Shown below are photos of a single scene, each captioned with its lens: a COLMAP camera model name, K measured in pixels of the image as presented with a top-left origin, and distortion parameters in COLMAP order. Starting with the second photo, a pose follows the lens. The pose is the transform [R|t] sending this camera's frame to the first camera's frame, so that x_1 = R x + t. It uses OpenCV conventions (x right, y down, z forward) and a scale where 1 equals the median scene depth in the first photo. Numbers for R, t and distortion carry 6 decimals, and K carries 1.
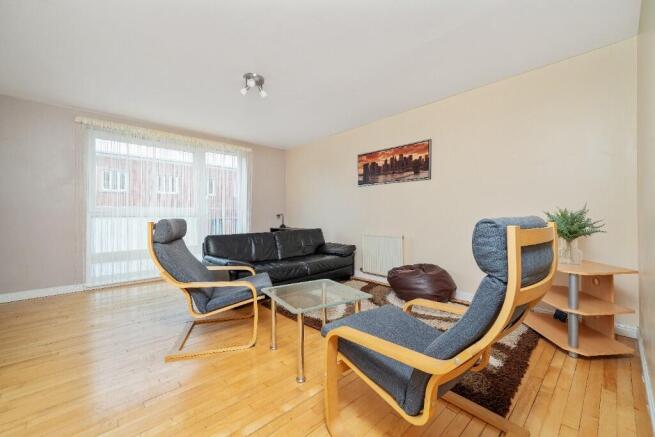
lens RADIAL K [[270.9, 0, 329.8], [0, 270.9, 214.8], [0, 0, 1]] dist [0.014811, 0.000243]
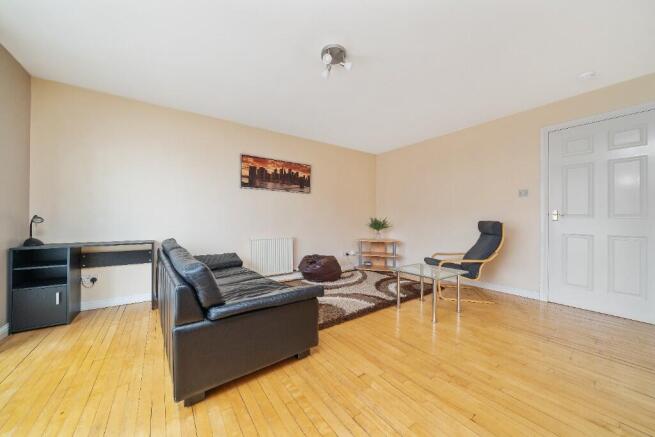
lens RADIAL K [[225.8, 0, 327.0], [0, 225.8, 219.2], [0, 0, 1]] dist [-0.001831, -0.000044]
pose [[0.130361, 0.005029, 0.991454, -0.678171], [-0.001406, 0.999987, -0.004888, 0.005038], [-0.991466, -0.000756, 0.130367, 0.669325]]
